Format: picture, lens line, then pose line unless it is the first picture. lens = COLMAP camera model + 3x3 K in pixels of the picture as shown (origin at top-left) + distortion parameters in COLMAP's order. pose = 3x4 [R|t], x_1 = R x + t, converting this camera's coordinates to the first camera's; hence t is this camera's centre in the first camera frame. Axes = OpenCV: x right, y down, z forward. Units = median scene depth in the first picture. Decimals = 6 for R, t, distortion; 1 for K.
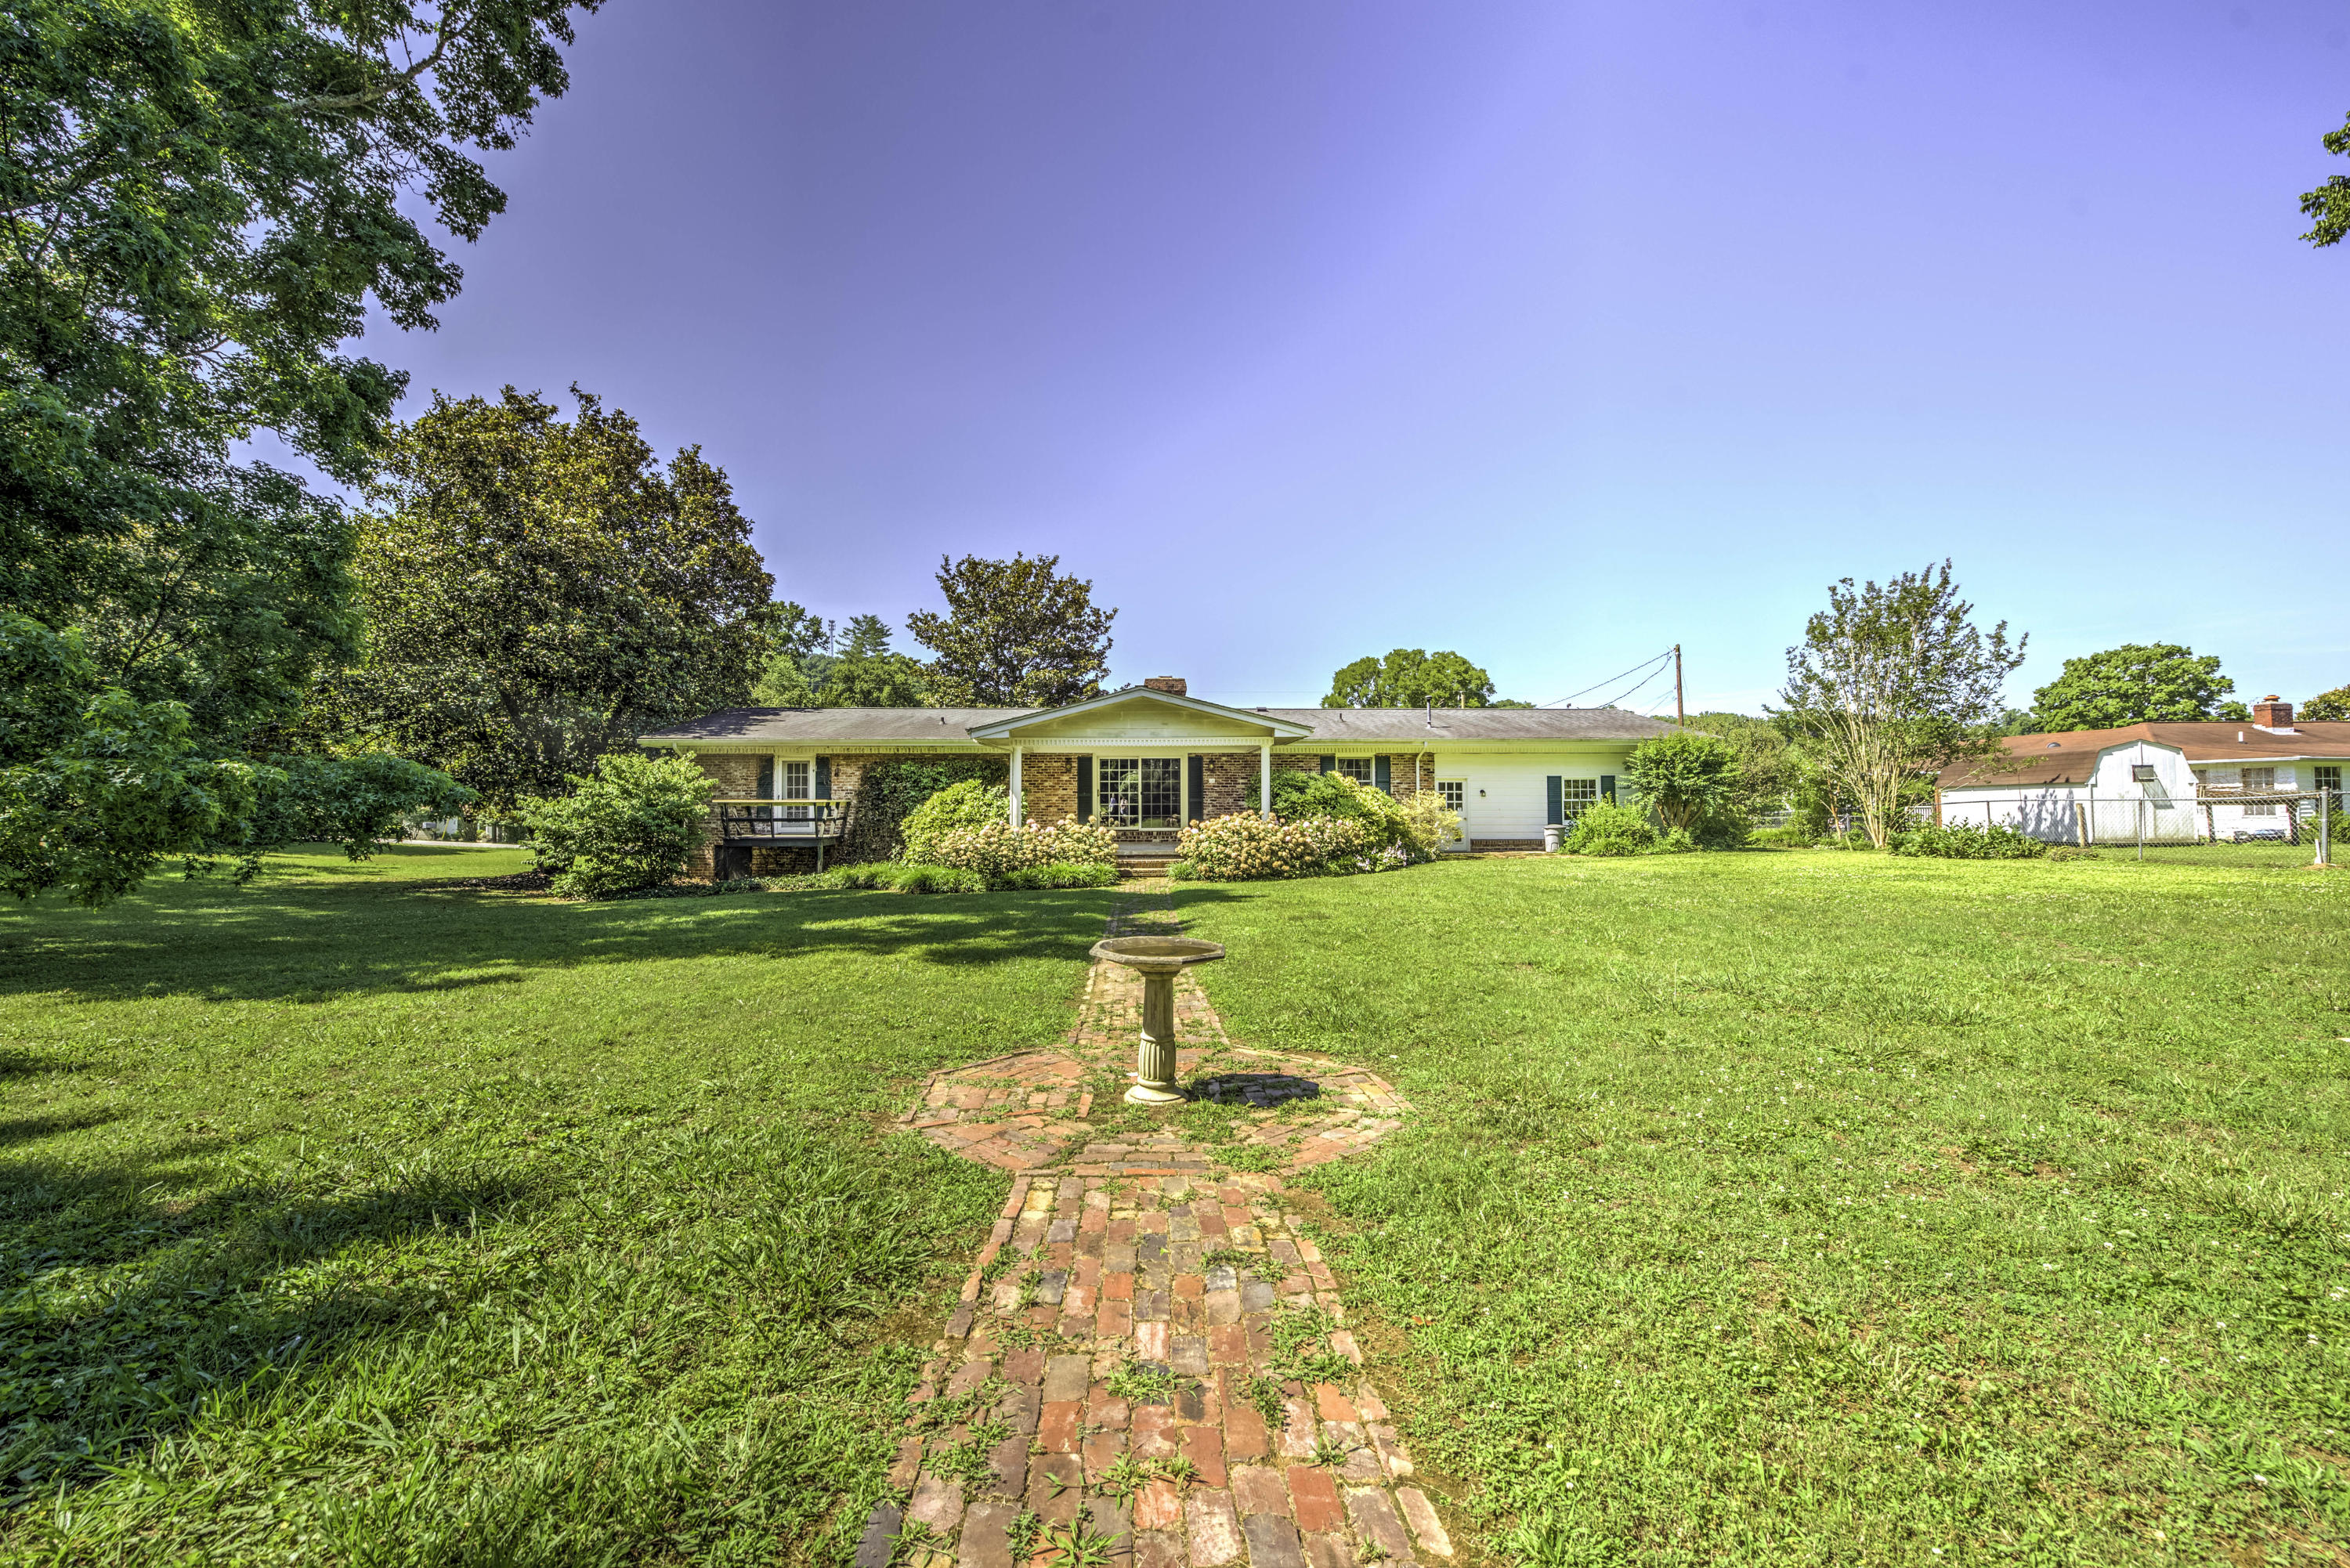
lens RADIAL K [[919.7, 0, 1172.1], [0, 919.7, 785.6], [0, 0, 1]] dist [-0.001719, -0.000117]
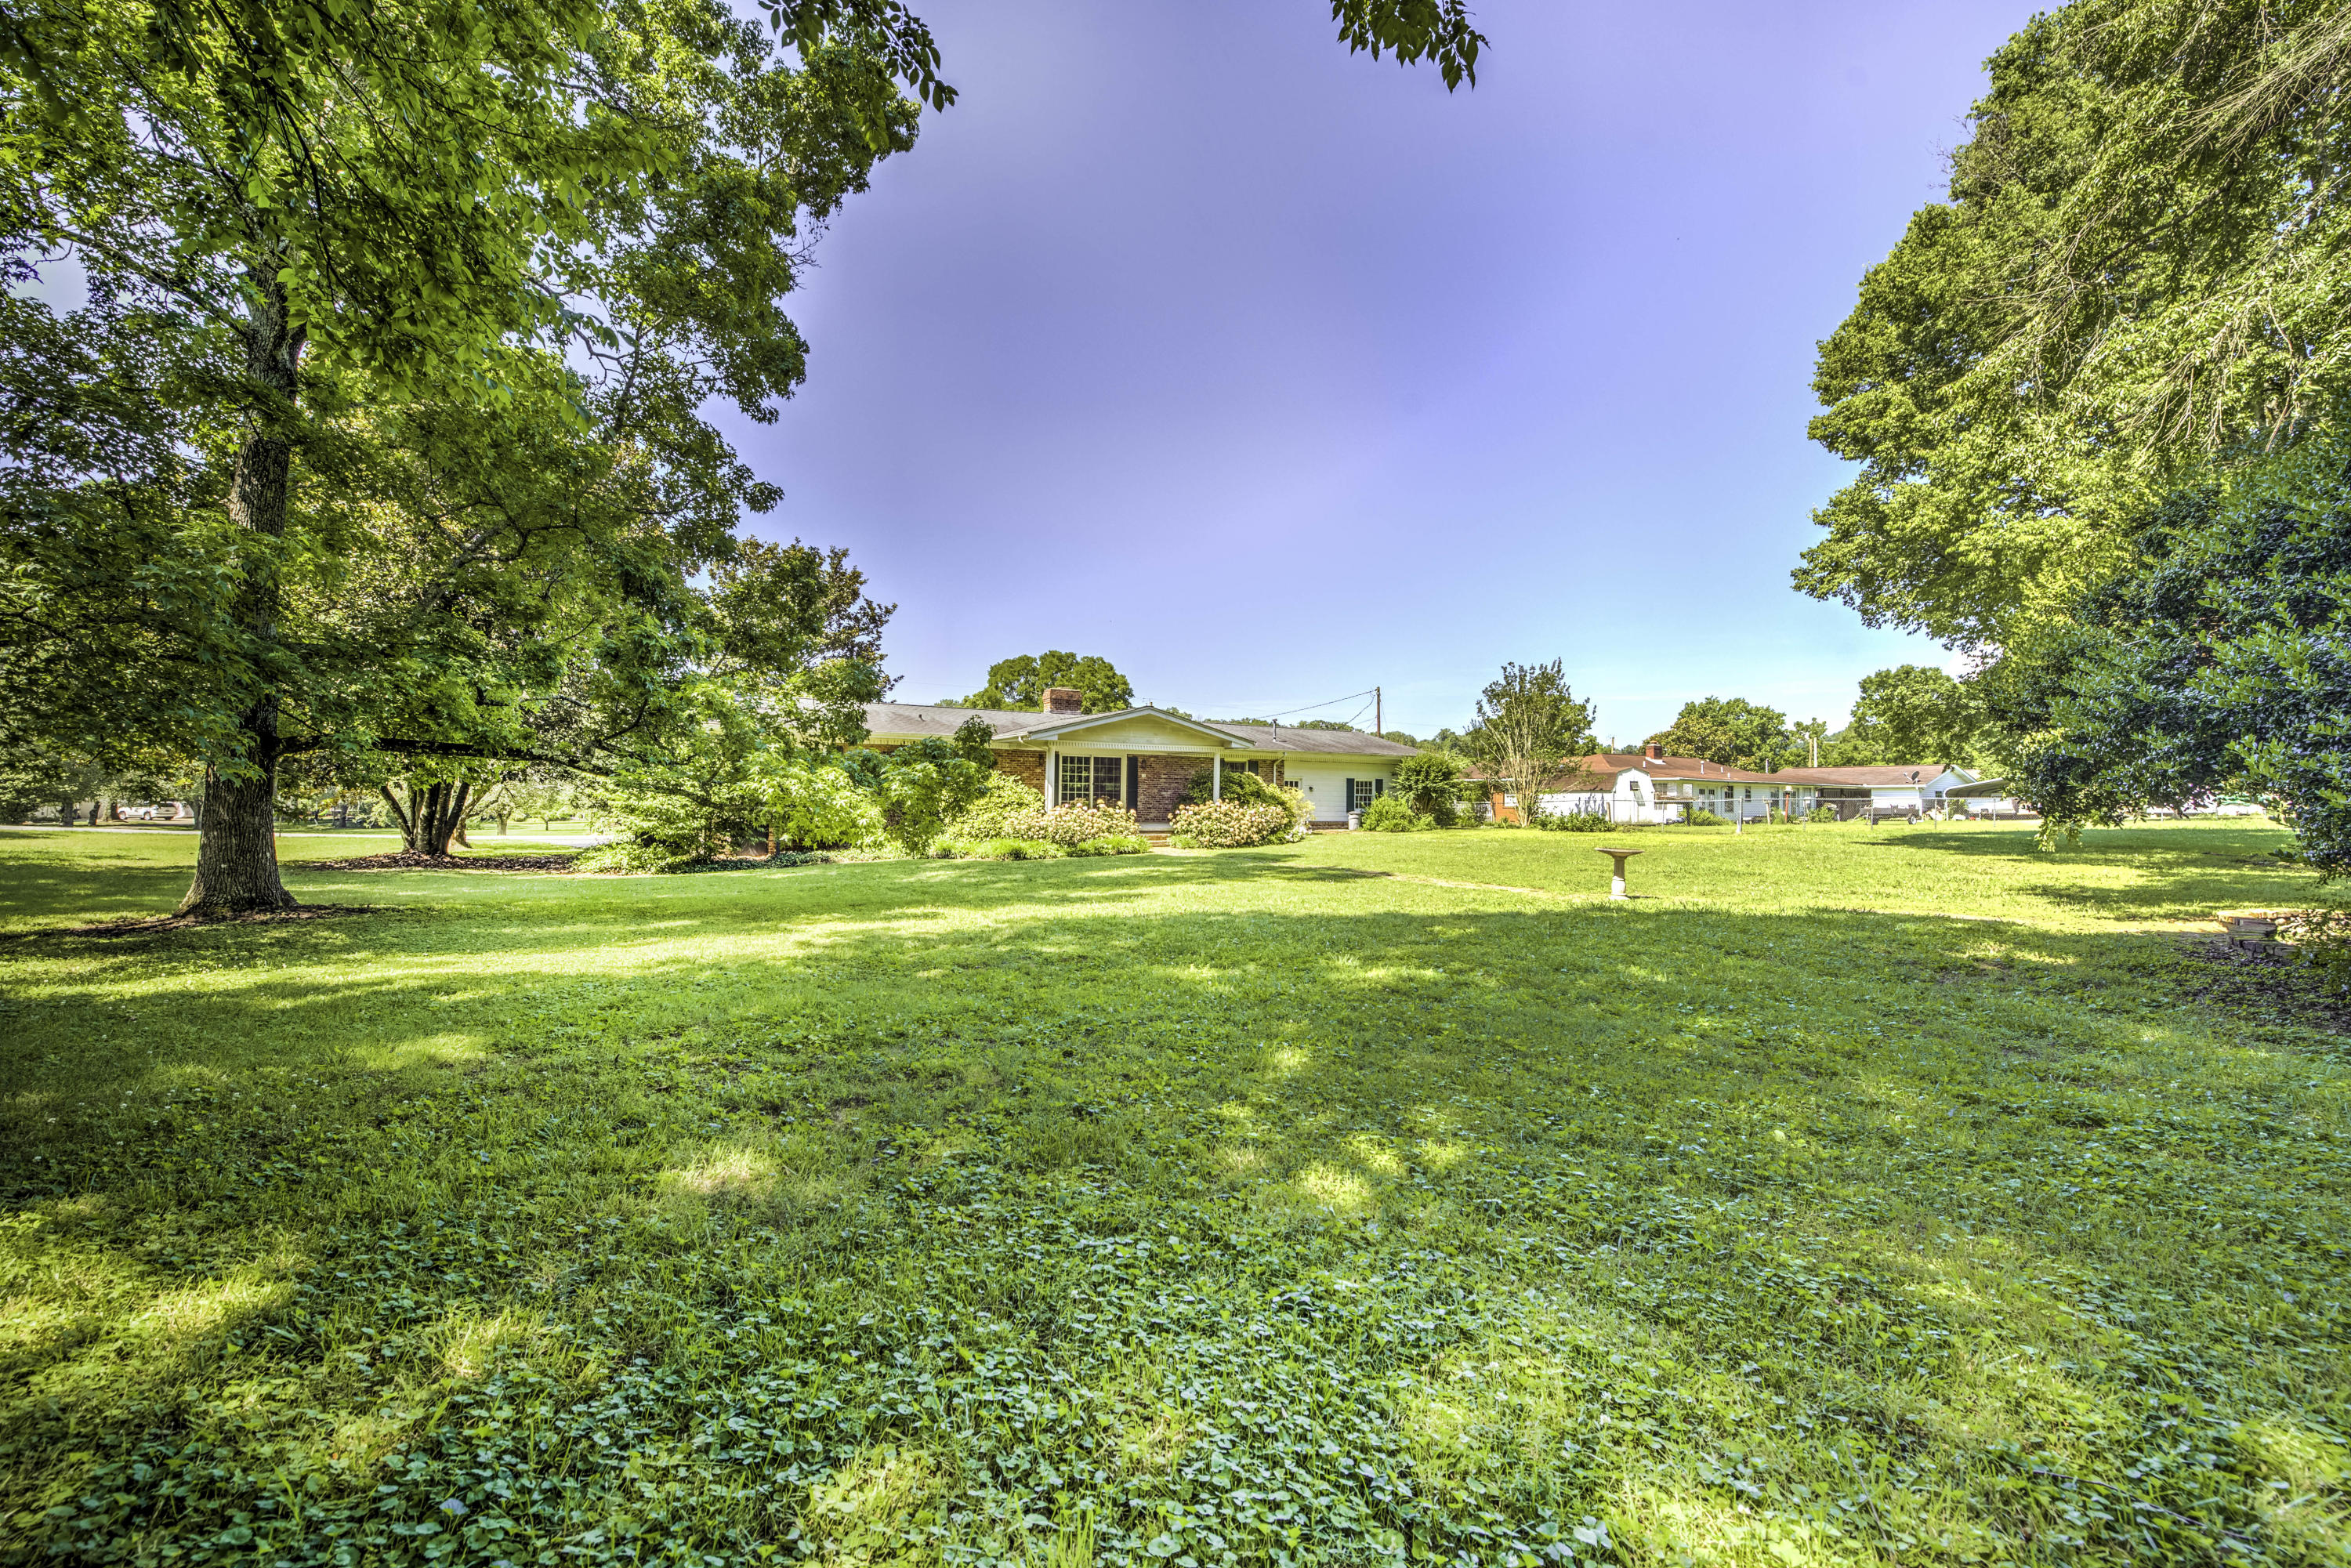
lens RADIAL K [[920.1, 0, 1179.7], [0, 920.1, 786.3], [0, 0, 1]] dist [-0.001719, -0.000117]
pose [[0.892637, 0.021202, 0.450277, -0.499886], [-0.027364, 0.999600, 0.007178, -0.001098], [-0.449945, -0.018729, 0.892860, -0.189912]]
